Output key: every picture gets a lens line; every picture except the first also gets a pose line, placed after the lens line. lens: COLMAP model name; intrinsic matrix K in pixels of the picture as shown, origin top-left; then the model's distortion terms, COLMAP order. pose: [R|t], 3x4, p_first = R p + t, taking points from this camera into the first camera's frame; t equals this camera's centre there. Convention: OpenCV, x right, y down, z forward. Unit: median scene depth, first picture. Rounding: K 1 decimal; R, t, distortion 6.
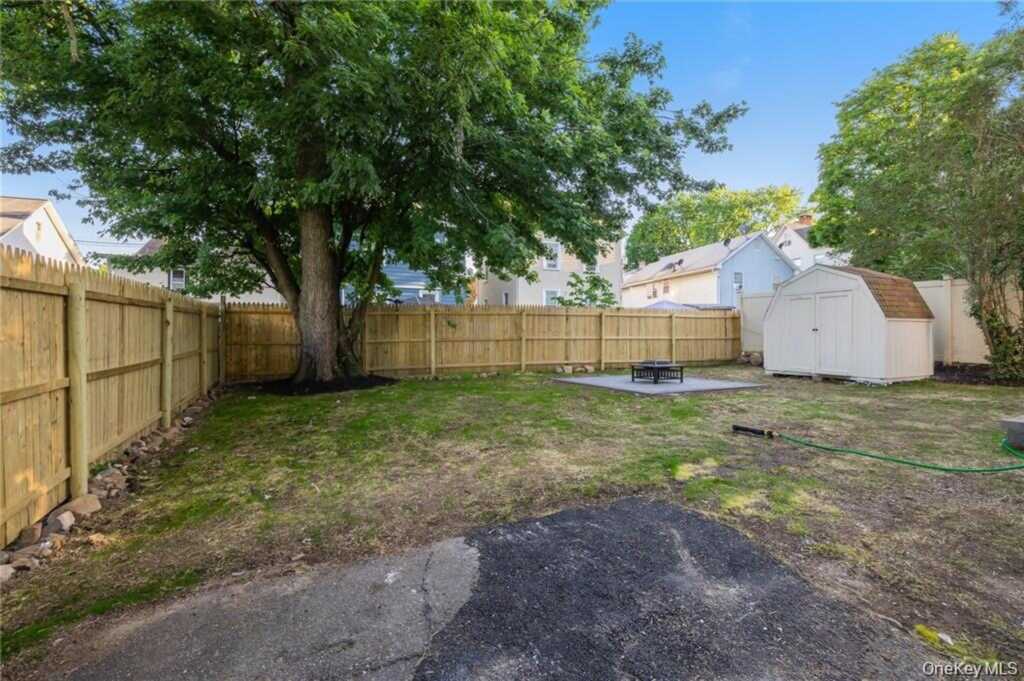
lens RADIAL K [[432.1, 0, 508.3], [0, 432.1, 335.7], [0, 0, 1]] dist [0.003578, 0.000480]
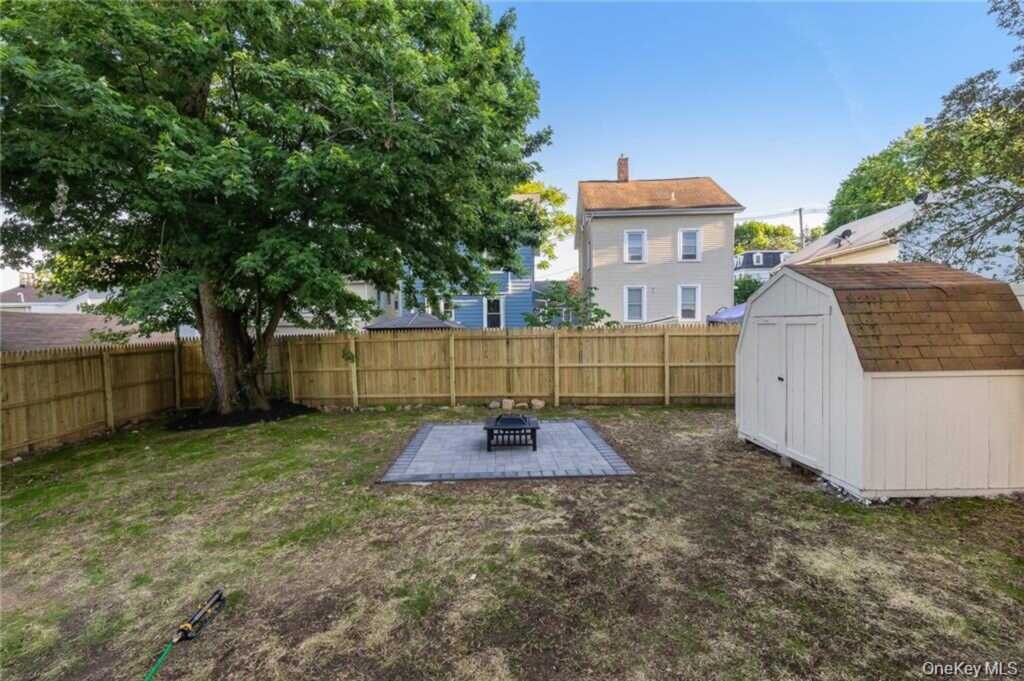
lens RADIAL K [[432.1, 0, 508.3], [0, 432.1, 335.7], [0, 0, 1]] dist [0.003578, 0.000480]
pose [[0.911968, -0.008540, -0.410172, 0.494230], [0.019501, 0.999556, 0.022548, -0.073873], [0.409797, -0.028562, 0.911729, 0.257041]]
